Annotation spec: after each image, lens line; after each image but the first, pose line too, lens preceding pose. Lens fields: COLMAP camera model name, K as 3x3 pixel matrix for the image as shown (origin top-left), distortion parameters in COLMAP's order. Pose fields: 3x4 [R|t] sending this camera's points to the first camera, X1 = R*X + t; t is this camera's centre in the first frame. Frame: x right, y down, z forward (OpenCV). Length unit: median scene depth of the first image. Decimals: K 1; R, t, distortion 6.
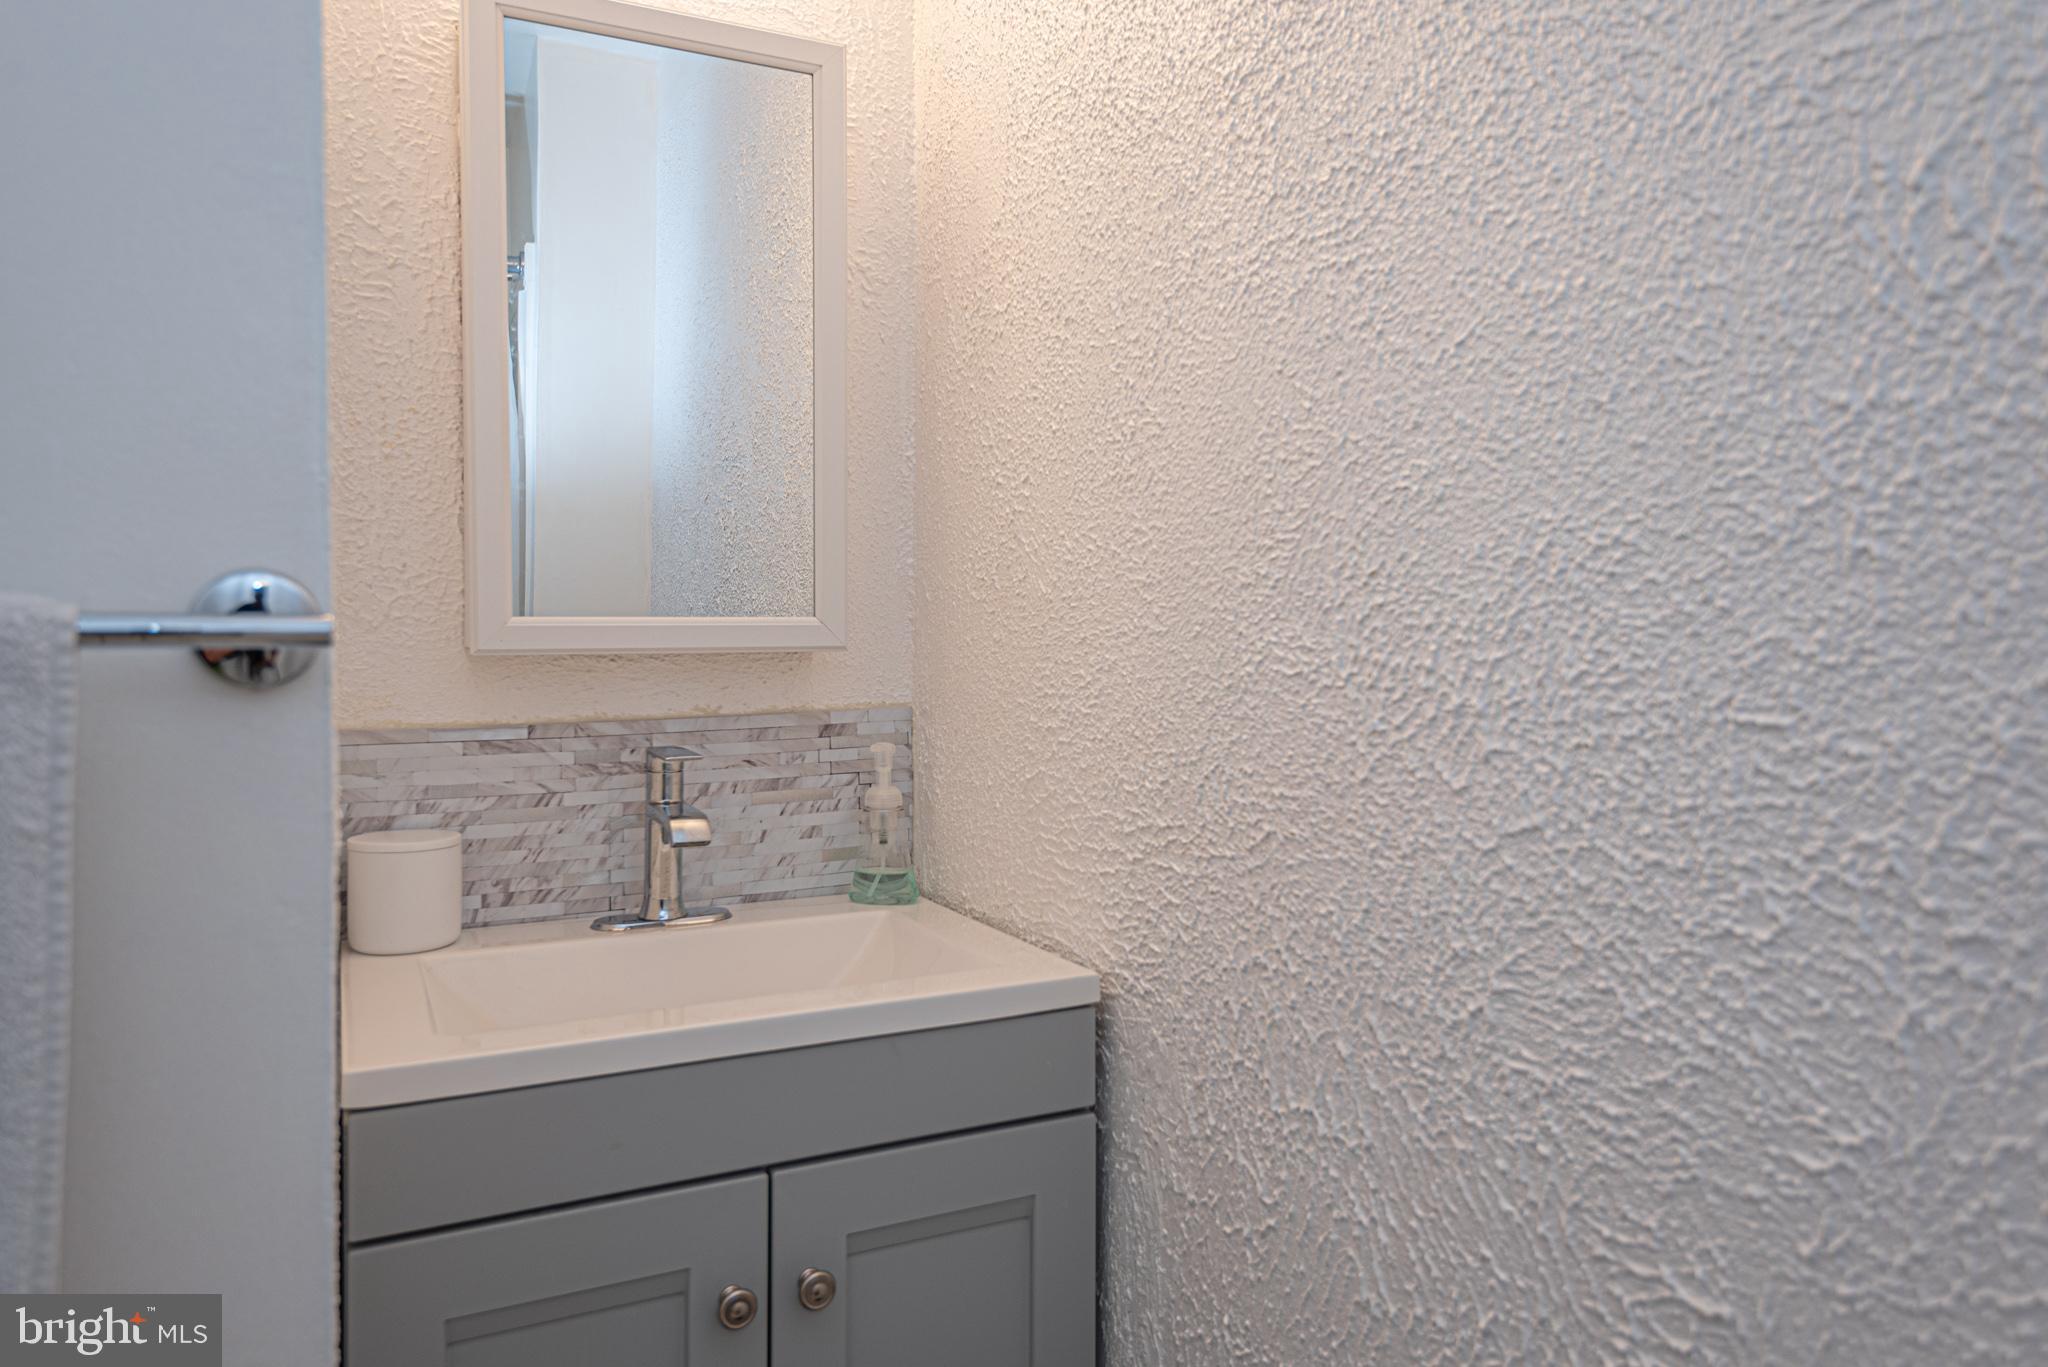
lens RADIAL K [[1364.3, 0, 1020.5], [0, 1364.3, 678.7], [0, 0, 1]] dist [0.006179, 0.007171]
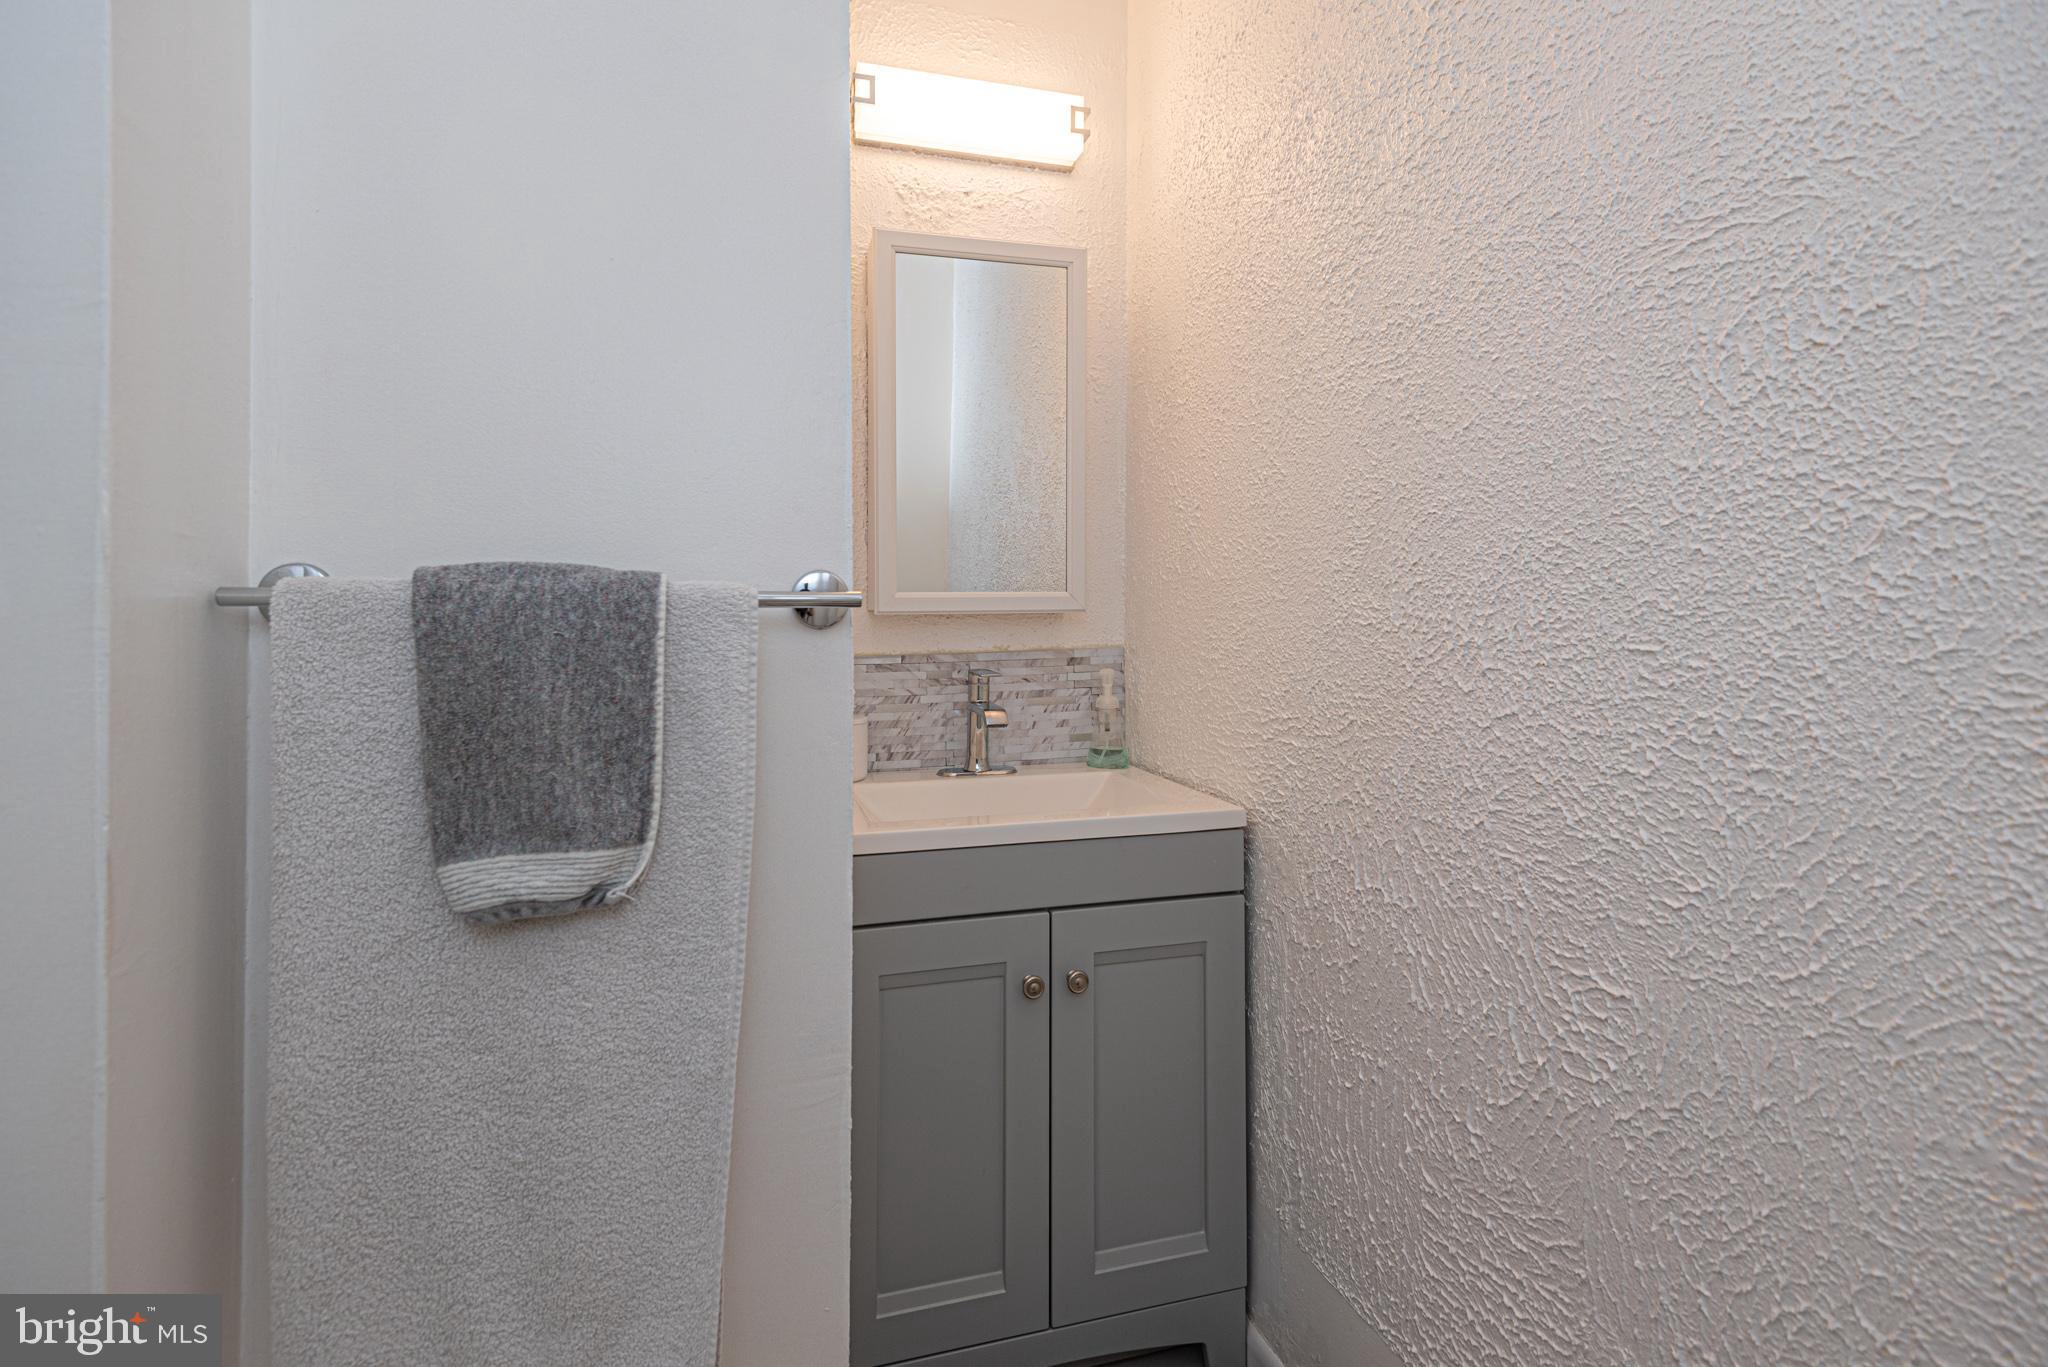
lens RADIAL K [[950.1, 0, 988.5], [0, 950.1, 607.3], [0, 0, 1]] dist [0.023700, -0.009687]
pose [[0.979016, -0.001973, -0.203775, -0.013875], [-0.003849, 0.999596, -0.028170, 0.010067], [0.203748, 0.028364, 0.978612, -0.227598]]
